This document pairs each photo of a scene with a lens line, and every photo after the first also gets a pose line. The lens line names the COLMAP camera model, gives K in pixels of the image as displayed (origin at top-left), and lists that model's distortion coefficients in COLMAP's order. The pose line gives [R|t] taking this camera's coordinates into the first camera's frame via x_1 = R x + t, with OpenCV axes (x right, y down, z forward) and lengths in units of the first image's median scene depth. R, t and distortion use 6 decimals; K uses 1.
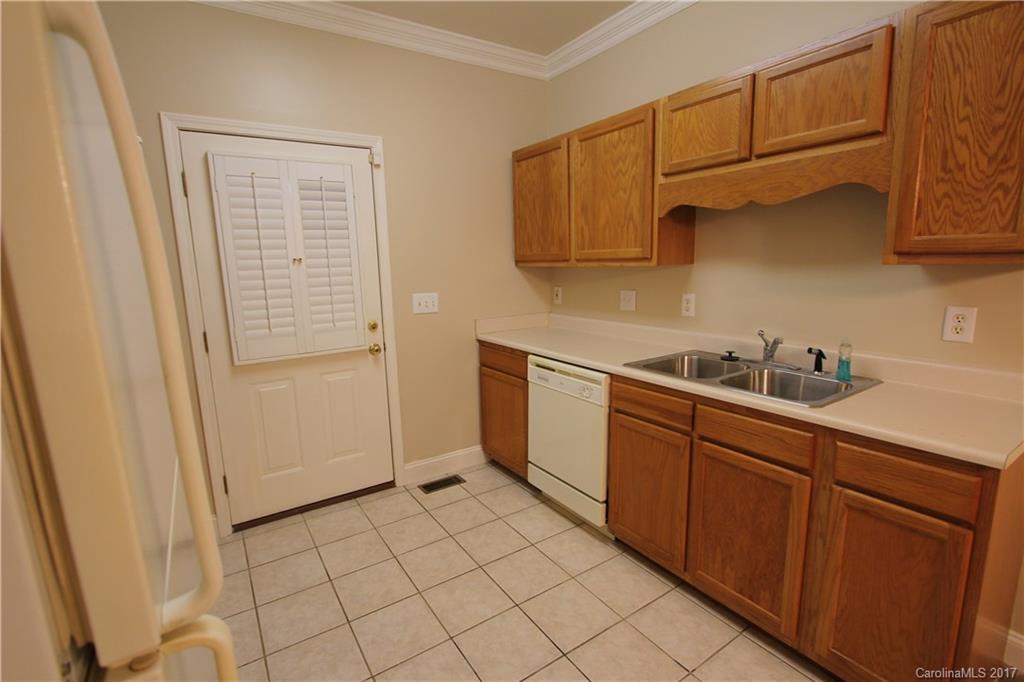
lens RADIAL K [[471.3, 0, 503.6], [0, 471.3, 341.6], [0, 0, 1]] dist [-0.013542, 0.000877]
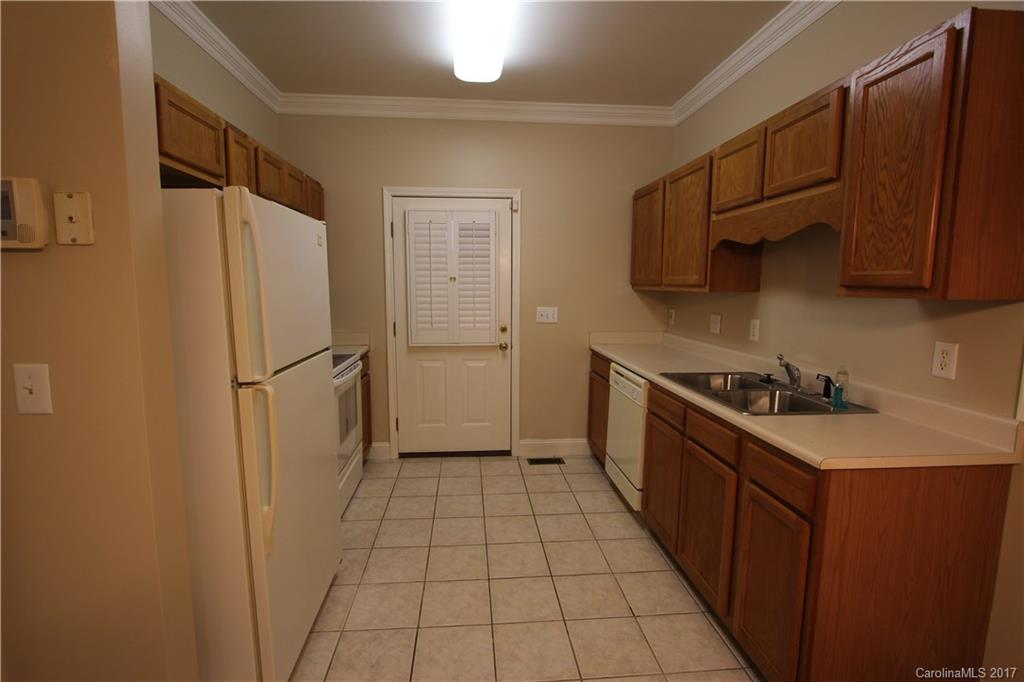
lens RADIAL K [[471.3, 0, 505.1], [0, 471.3, 341.0], [0, 0, 1]] dist [-0.013542, 0.000877]
pose [[0.879641, 0.087413, -0.467537, 0.429248], [-0.107867, 0.994018, -0.017097, 0.027791], [0.463246, 0.065471, 0.883808, -0.214147]]
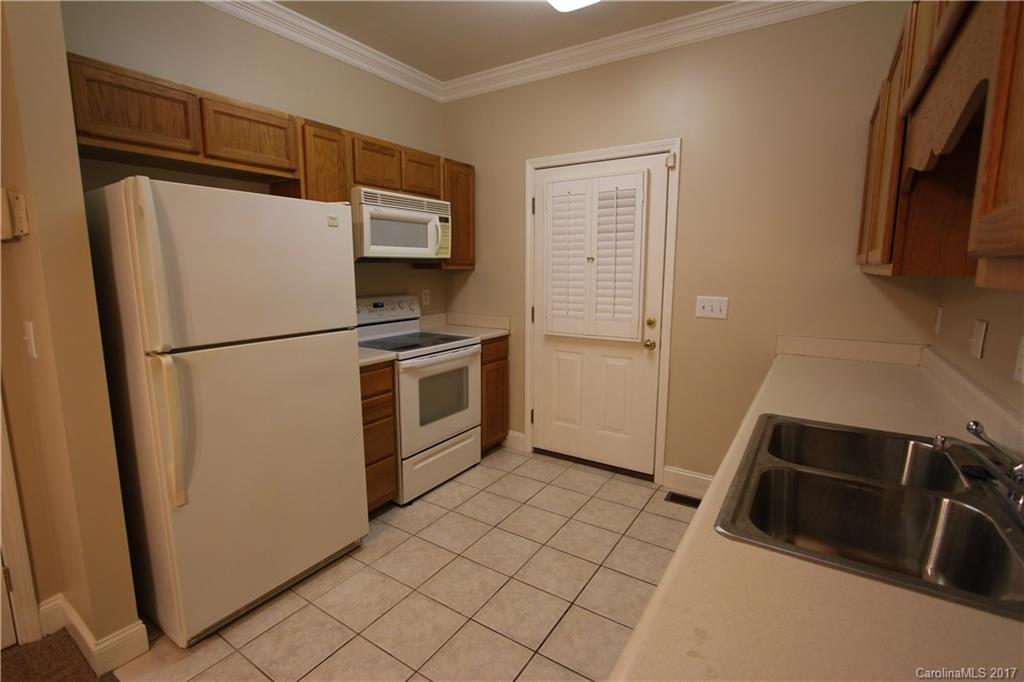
lens RADIAL K [[471.3, 0, 506.7], [0, 471.3, 342.0], [0, 0, 1]] dist [-0.013542, 0.000877]
pose [[0.399415, 0.167866, -0.901271, 0.665497], [-0.164846, 0.980220, 0.109516, -0.063017], [0.901828, 0.104828, 0.419187, 0.332150]]
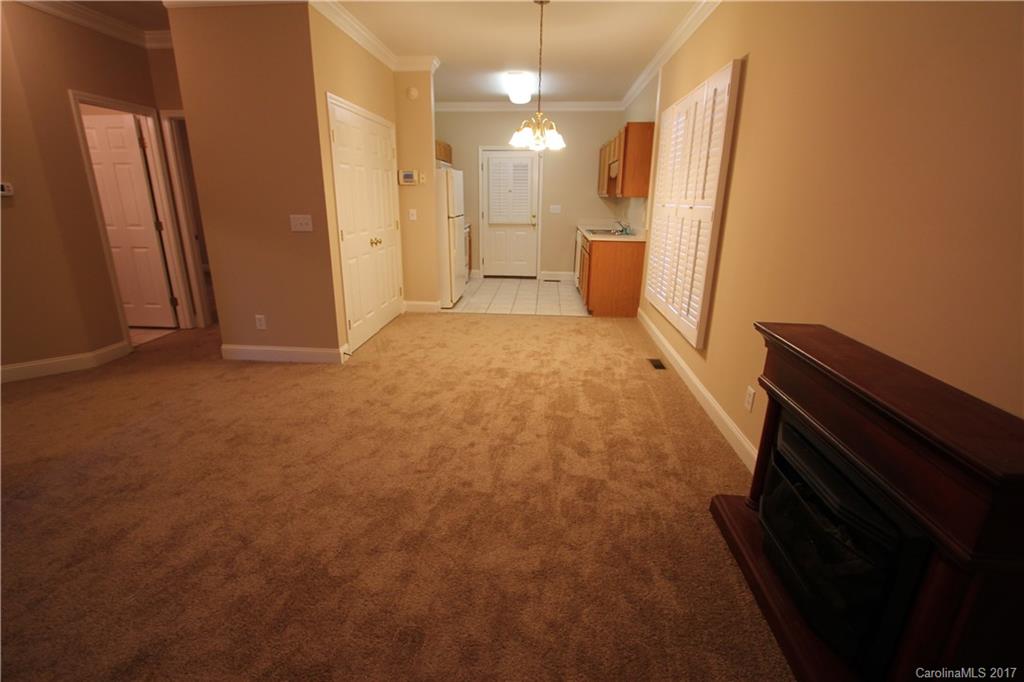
lens RADIAL K [[471.3, 0, 507.4], [0, 471.3, 339.2], [0, 0, 1]] dist [-0.013542, 0.000877]
pose [[0.792690, 0.209881, -0.572358, 1.619441], [-0.131641, 0.975648, 0.175449, 0.253662], [0.595243, -0.063731, 0.801015, -1.646776]]
